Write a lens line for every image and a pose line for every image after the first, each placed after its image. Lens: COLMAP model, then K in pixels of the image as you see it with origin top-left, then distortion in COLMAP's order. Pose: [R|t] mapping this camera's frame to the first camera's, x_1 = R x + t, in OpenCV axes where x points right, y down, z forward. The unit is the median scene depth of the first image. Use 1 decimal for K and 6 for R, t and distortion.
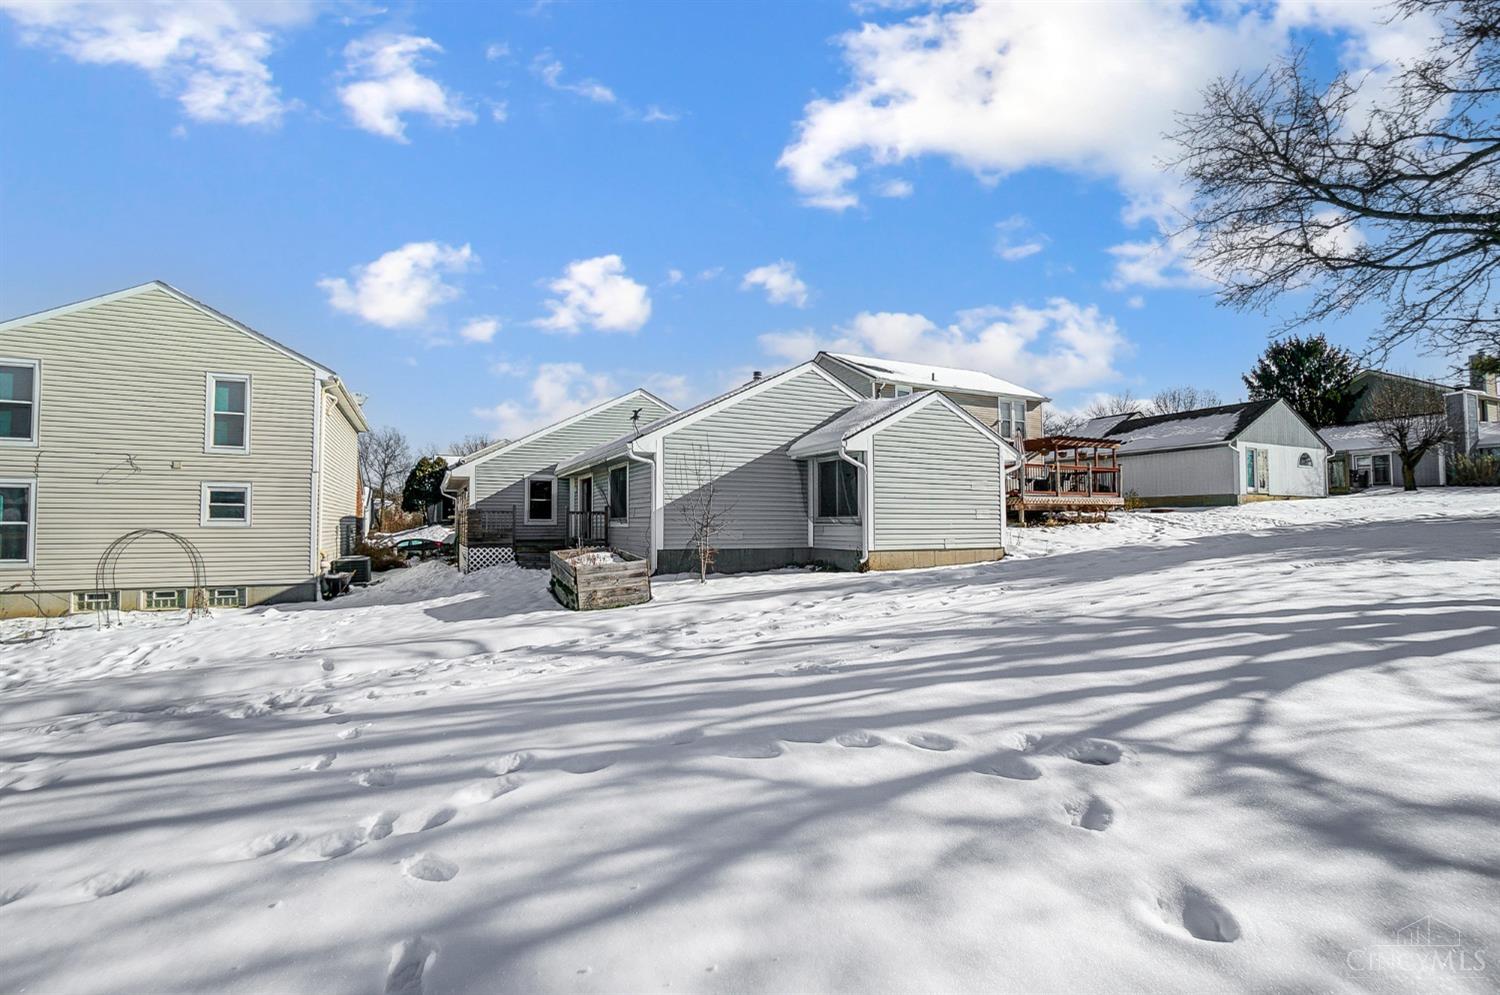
lens RADIAL K [[644.7, 0, 731.7], [0, 644.7, 496.1], [0, 0, 1]] dist [-0.058359, 0.019734]
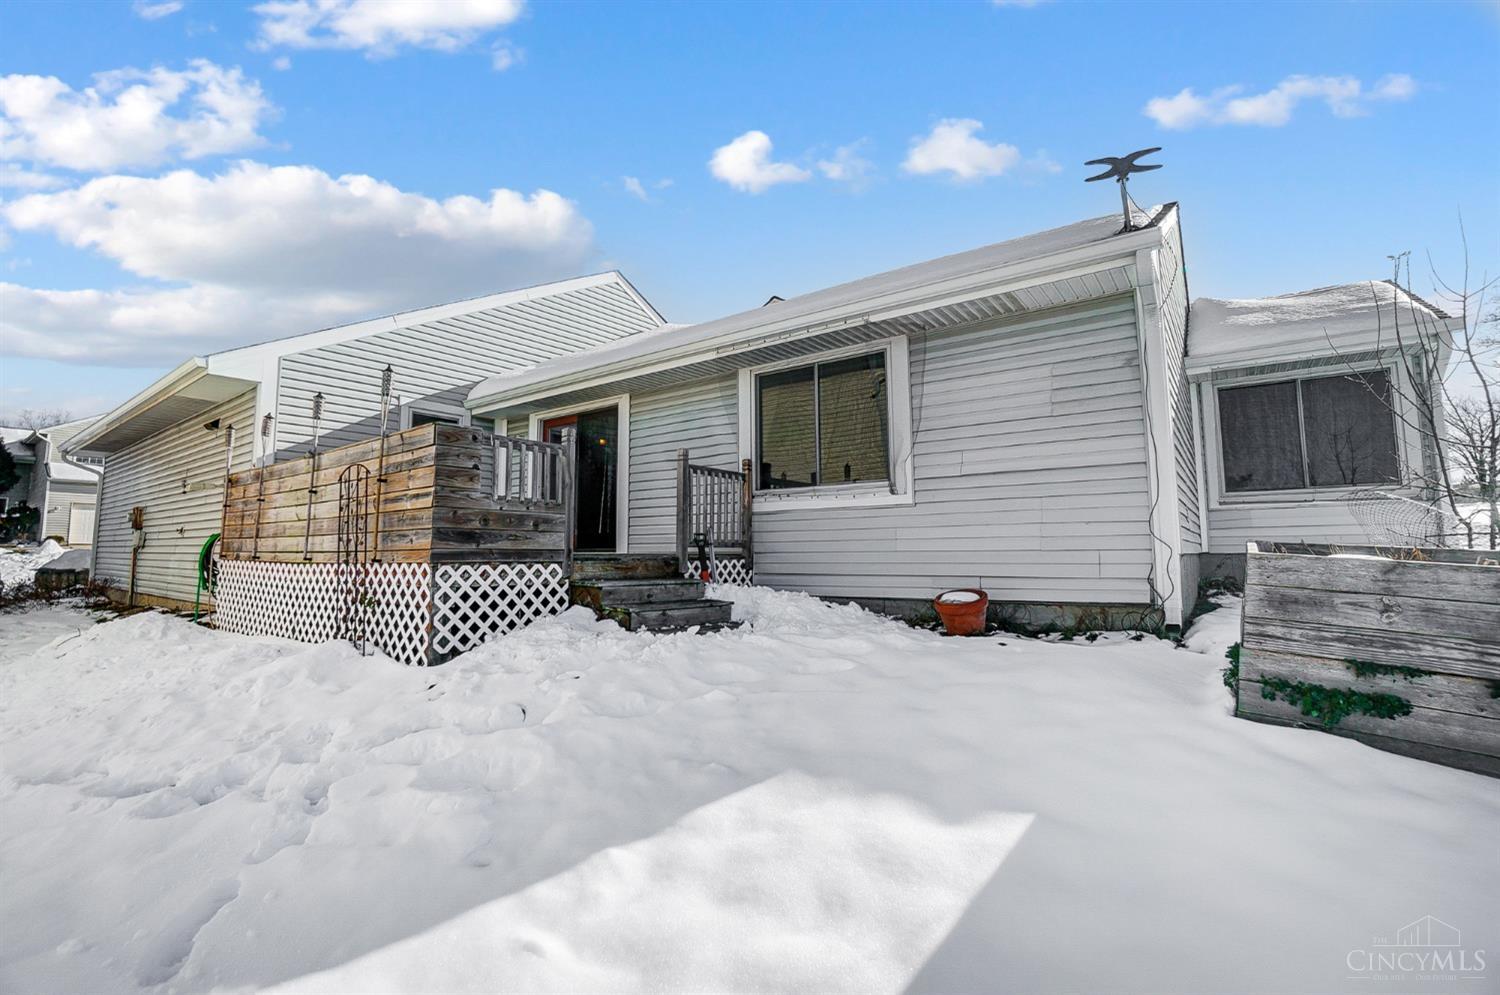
lens RADIAL K [[656.4, 0, 736.3], [0, 656.4, 490.0], [0, 0, 1]] dist [-0.061278, 0.021276]
pose [[0.886733, 0.040338, 0.460519, -0.391156], [-0.016499, 0.998313, -0.055676, 0.057519], [-0.461988, 0.041772, 0.885902, 0.640056]]
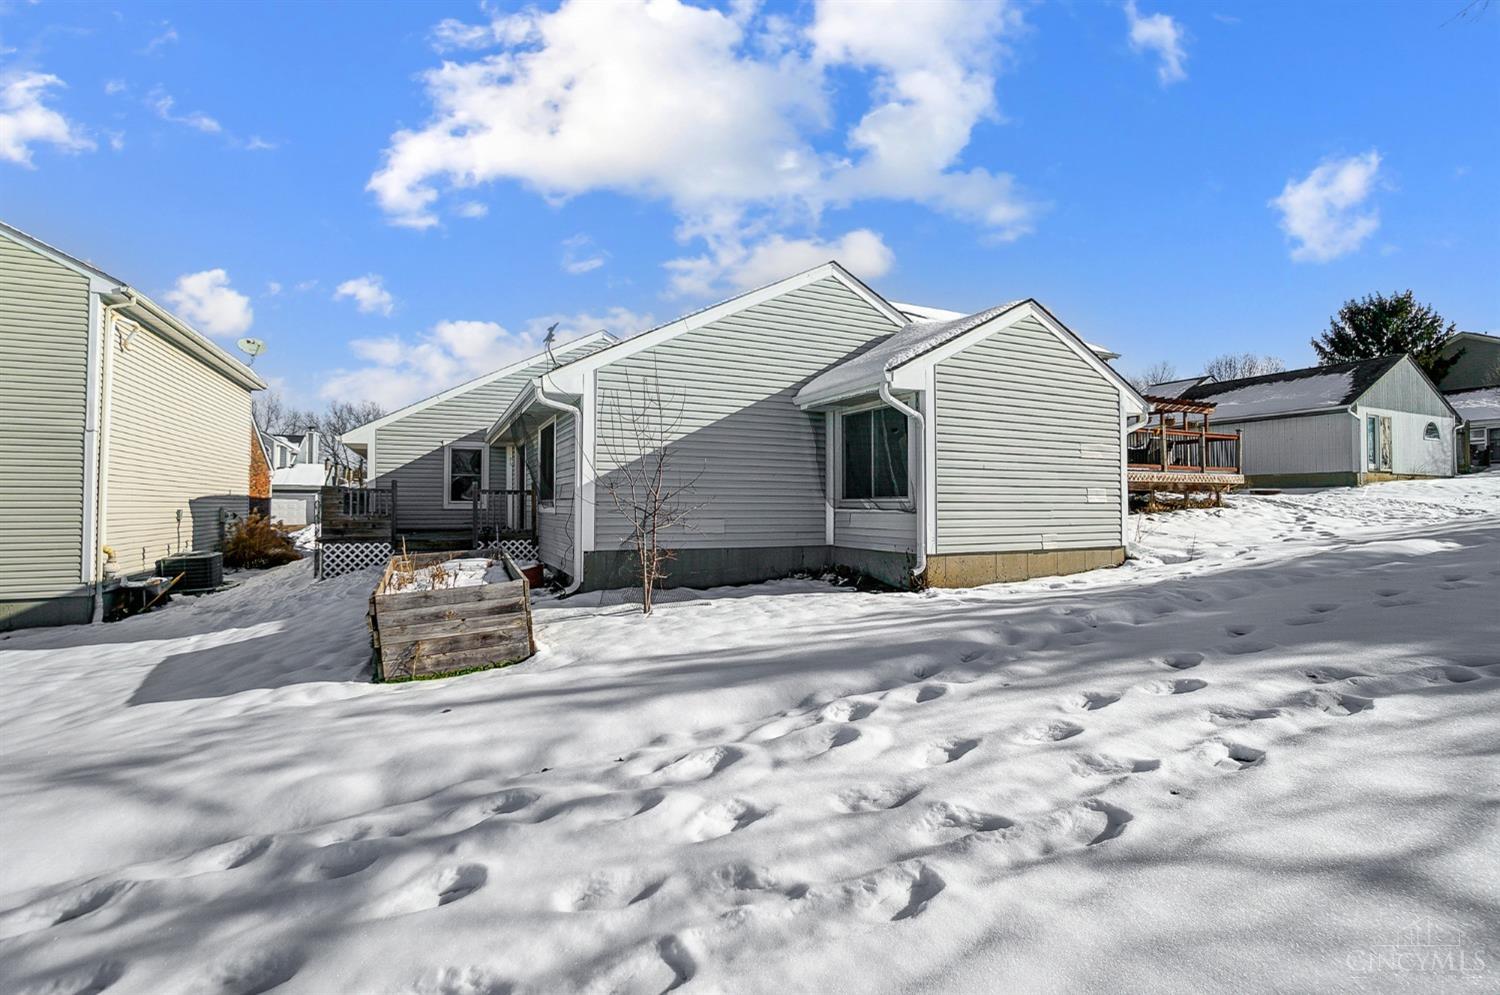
lens RADIAL K [[656.4, 0, 736.3], [0, 656.4, 490.0], [0, 0, 1]] dist [-0.061278, 0.021276]
pose [[0.999984, 0.002233, -0.005225, 0.027515], [-0.002131, 0.999811, 0.019330, 0.009523], [0.005267, -0.019319, 0.999799, 0.296800]]
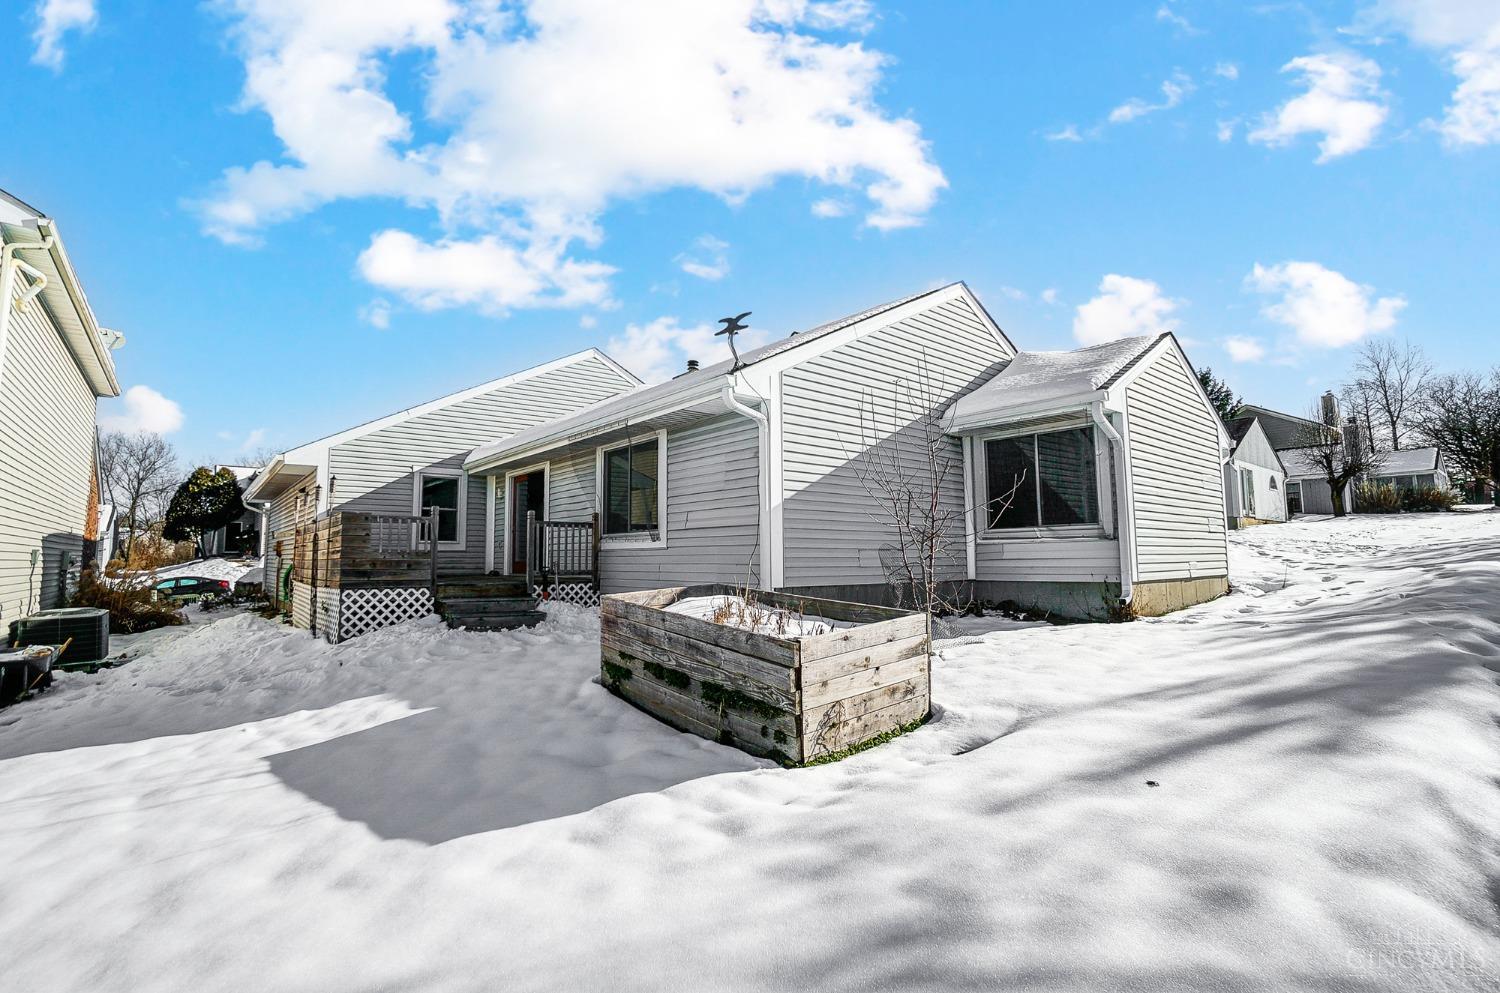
lens RADIAL K [[675.4, 0, 732.3], [0, 675.4, 495.3], [0, 0, 1]] dist [-0.061644, 0.022237]
pose [[0.970800, 0.017345, 0.239264, -0.221038], [-0.004943, 0.998617, -0.052336, 0.030355], [-0.239841, 0.049625, 0.969543, 0.388028]]
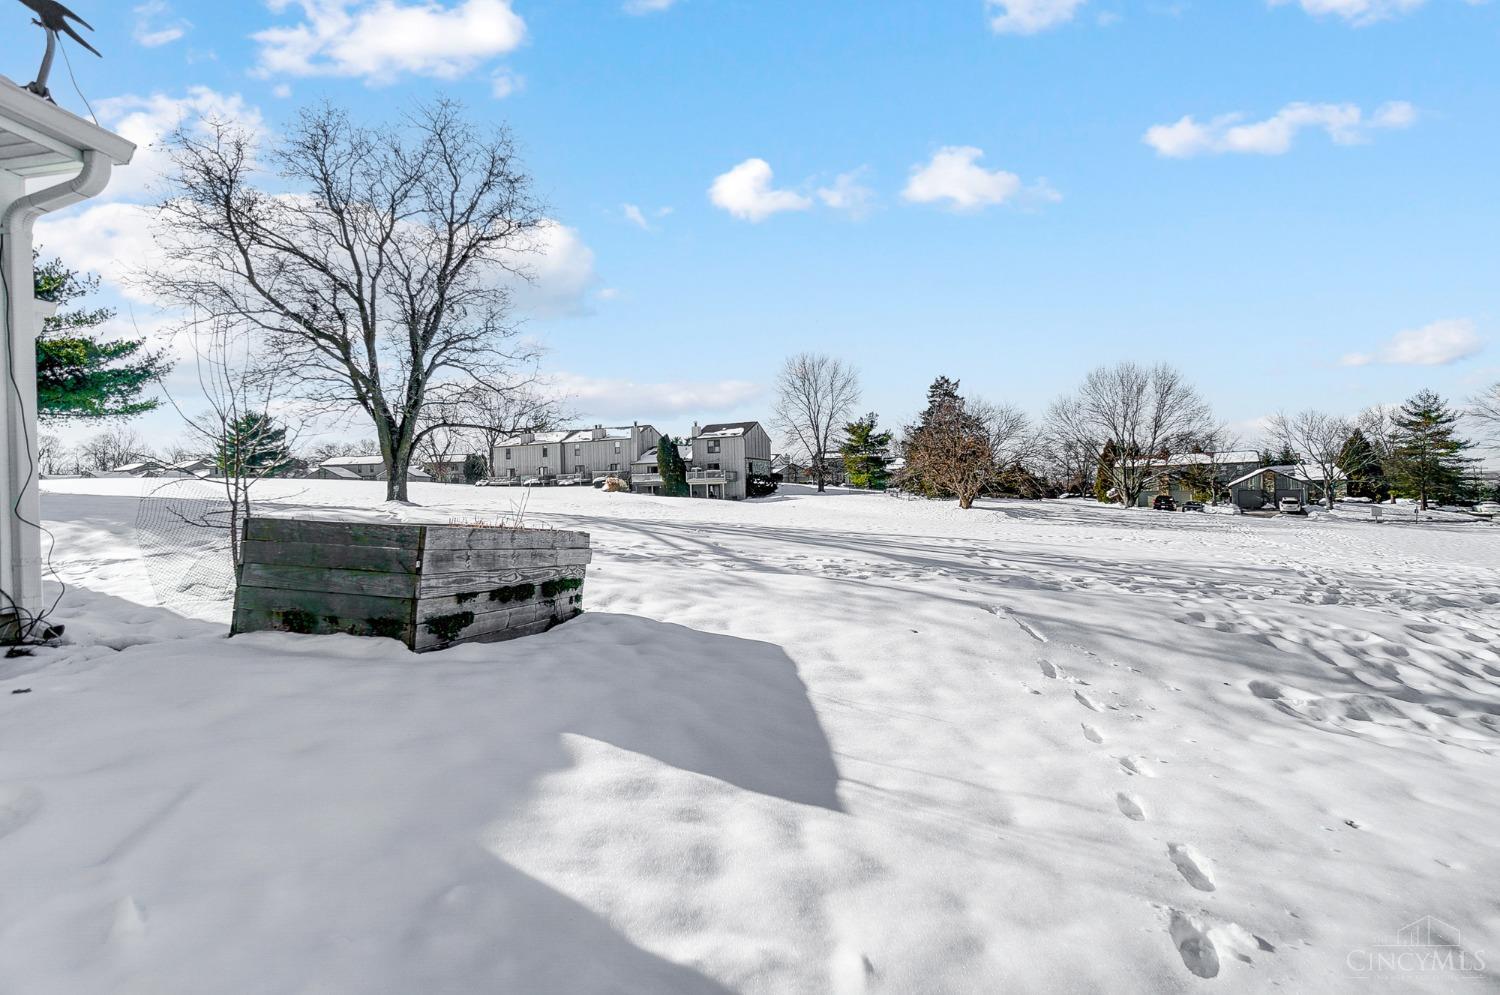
lens RADIAL K [[675.4, 0, 732.3], [0, 675.4, 496.3], [0, 0, 1]] dist [-0.061644, 0.022237]
pose [[-0.816443, 0.020536, 0.577060, -0.411556], [0.002242, 0.999473, -0.032397, 0.059893], [-0.577421, -0.025157, -0.816059, 0.843821]]
